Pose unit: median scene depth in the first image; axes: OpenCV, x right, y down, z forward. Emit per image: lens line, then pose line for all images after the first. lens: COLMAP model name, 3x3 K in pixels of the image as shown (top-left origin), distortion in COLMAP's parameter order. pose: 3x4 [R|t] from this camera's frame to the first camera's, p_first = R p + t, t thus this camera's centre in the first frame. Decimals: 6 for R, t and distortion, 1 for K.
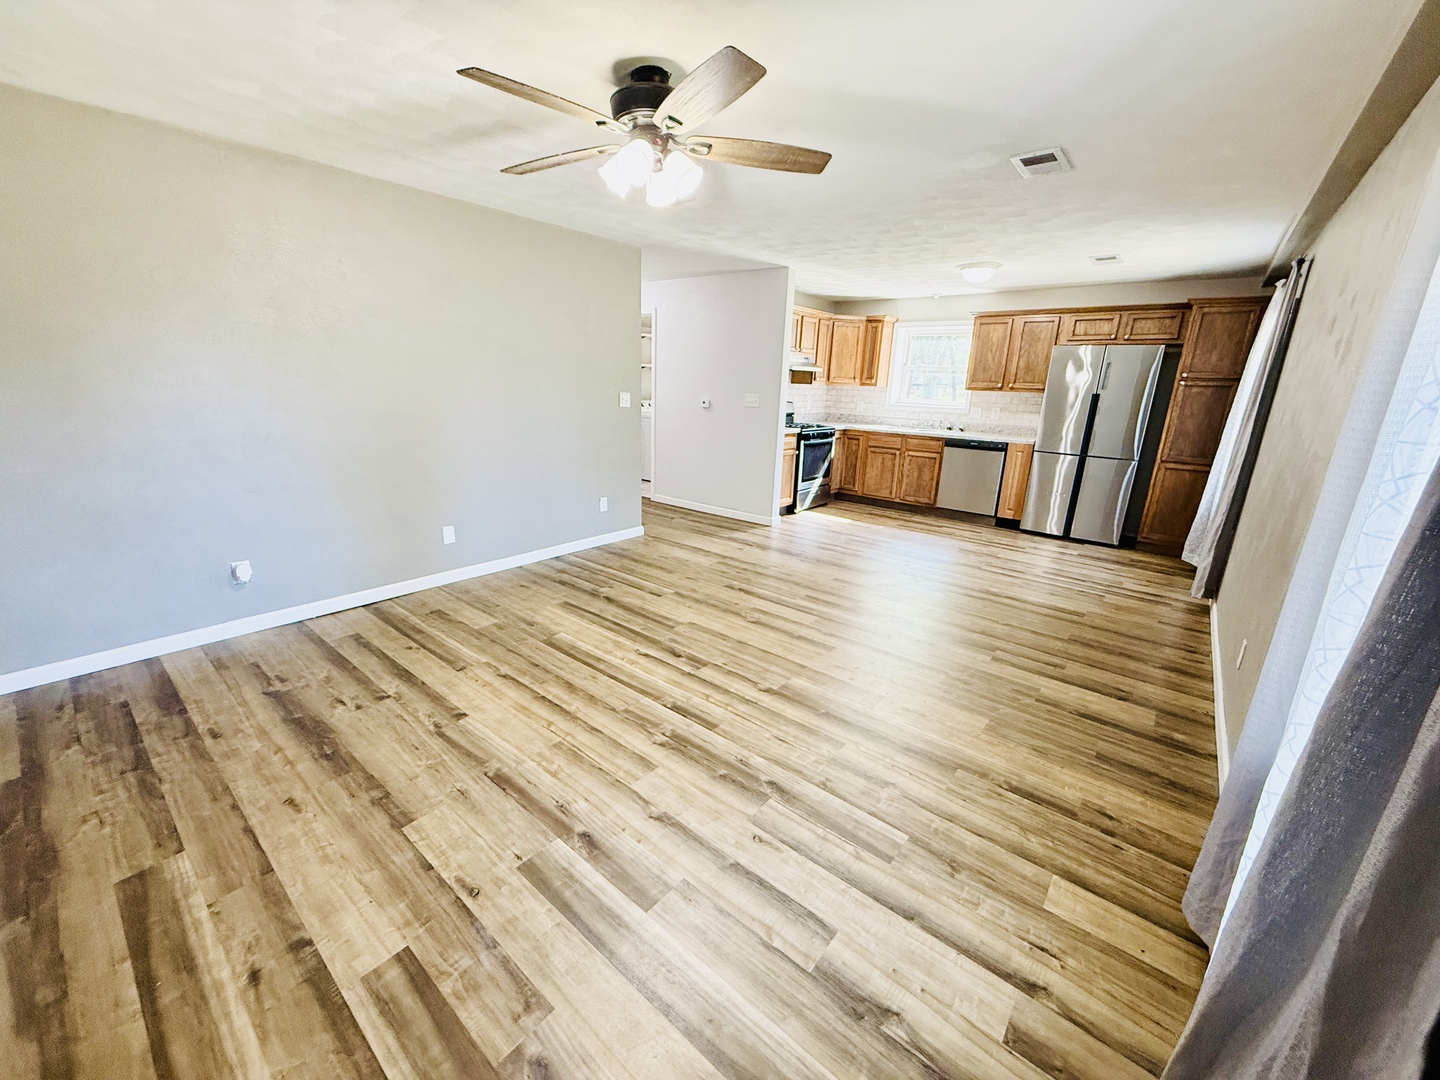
lens RADIAL K [[570.6, 0, 717.1], [0, 570.6, 537.9], [0, 0, 1]] dist [0.000694, -0.000427]
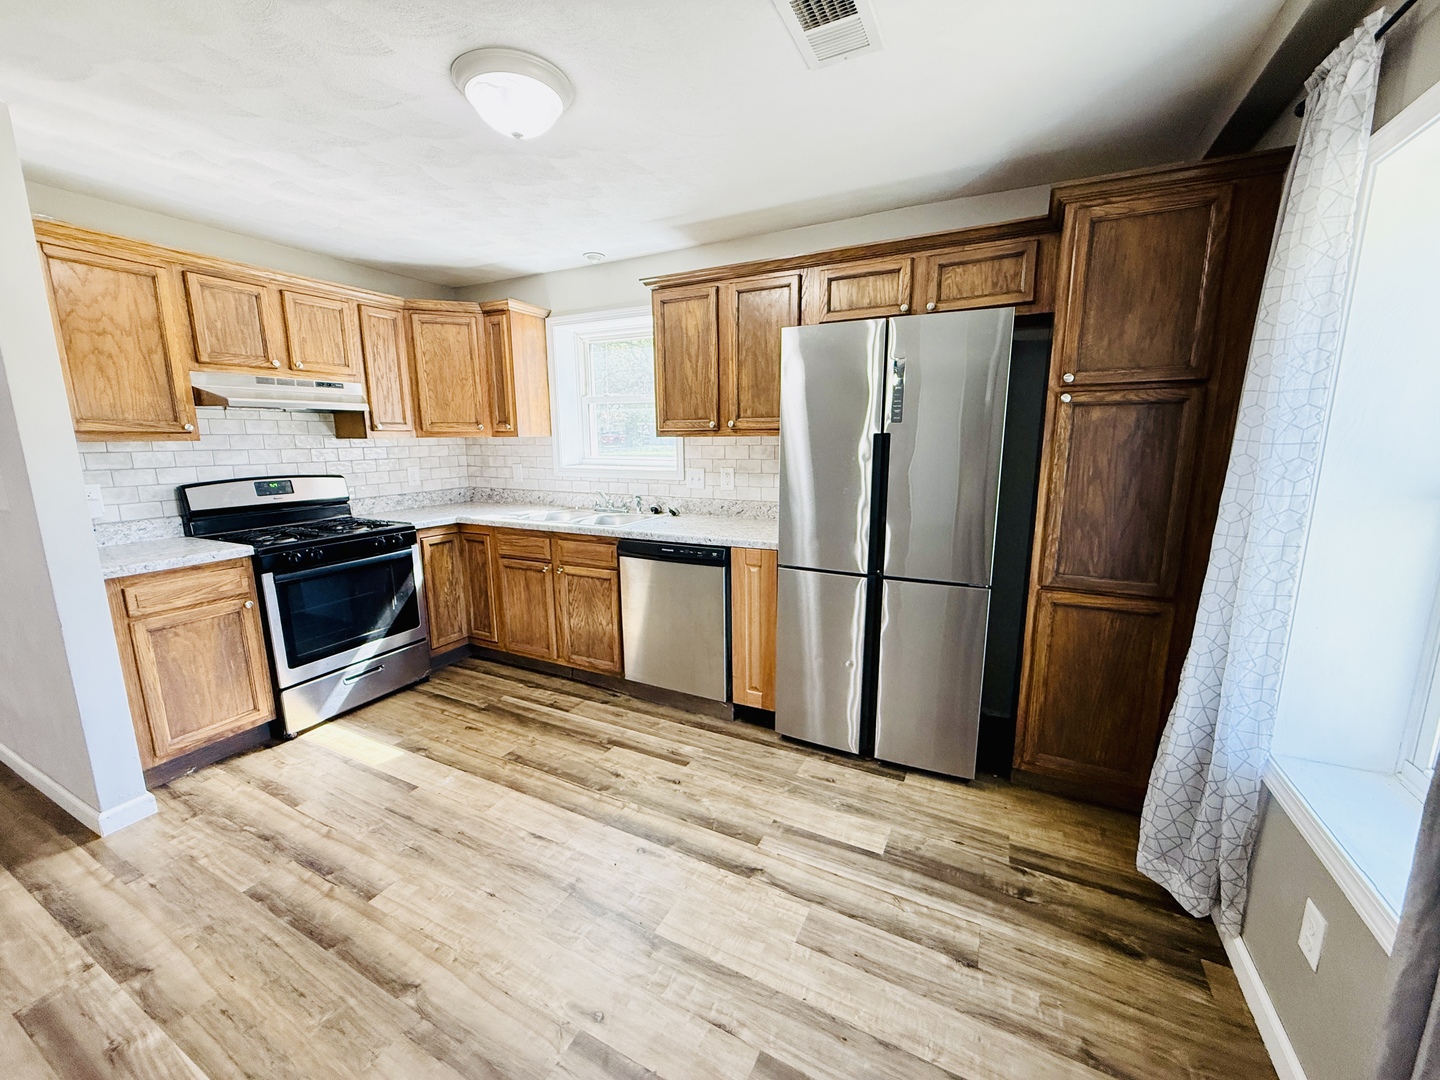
lens RADIAL K [[570.6, 0, 717.1], [0, 570.6, 537.9], [0, 0, 1]] dist [0.000694, -0.000427]
pose [[0.975548, -0.079407, 0.204939, 0.485218], [0.096779, 0.992387, -0.076168, -0.166941], [-0.197331, 0.094139, 0.975807, 0.664437]]
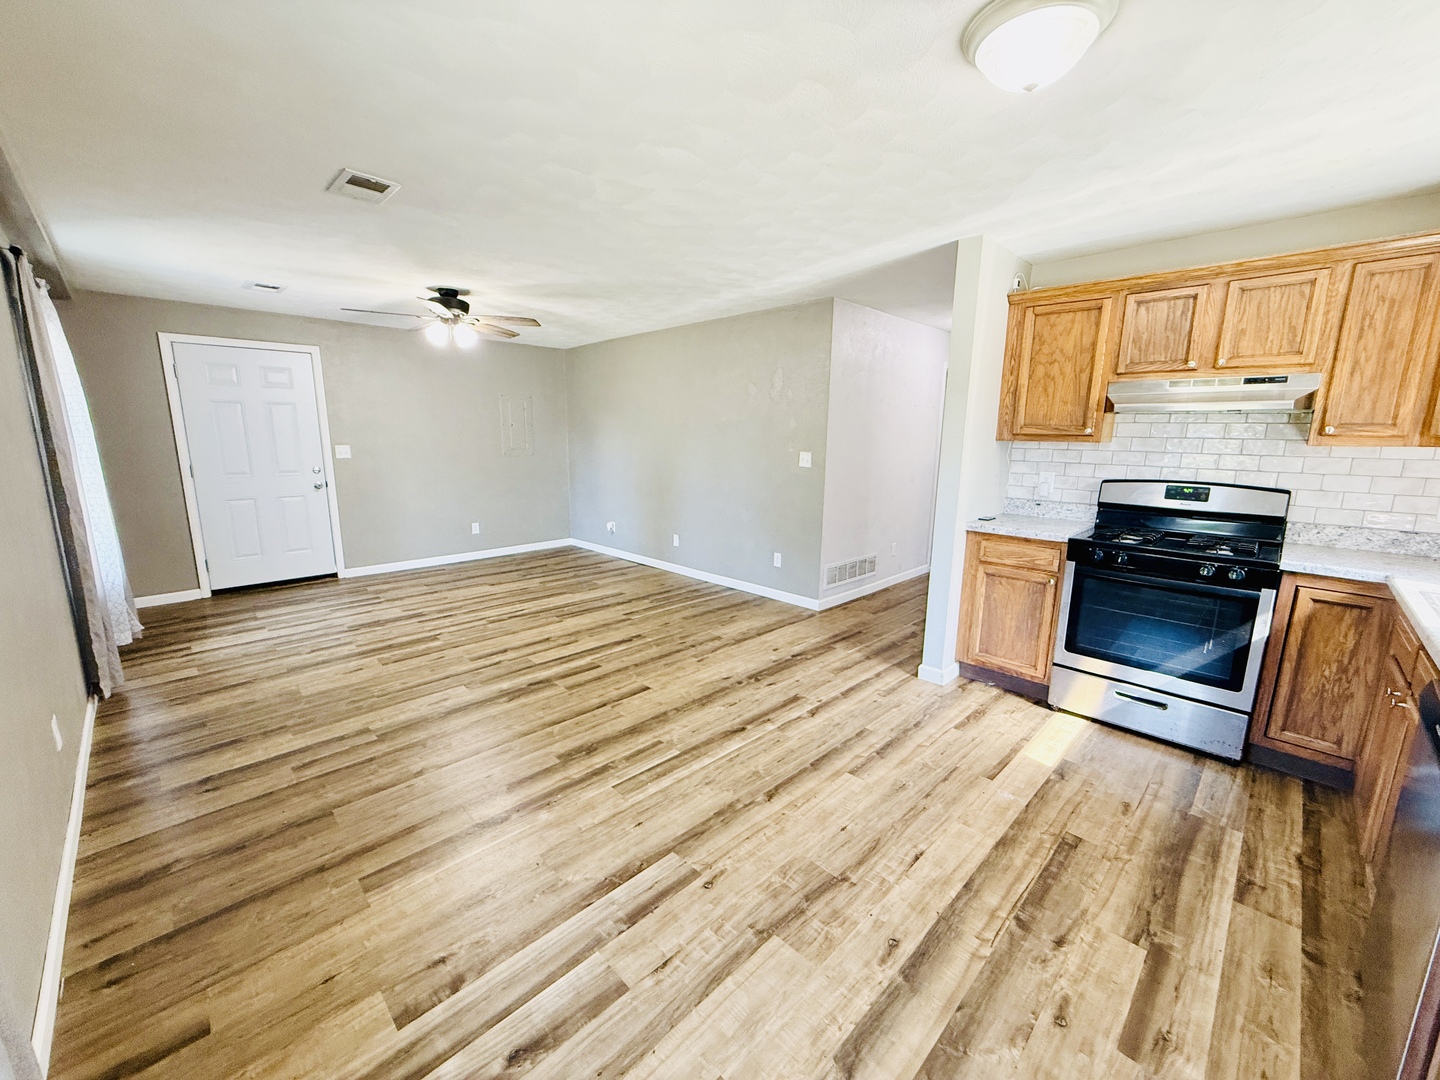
lens RADIAL K [[570.6, 0, 717.1], [0, 570.6, 537.9], [0, 0, 1]] dist [0.000694, -0.000427]
pose [[-0.096190, 0.145712, -0.984640, 0.799015], [-0.278937, 0.945643, 0.167191, -0.234043], [0.955480, 0.290735, -0.050317, 0.935806]]
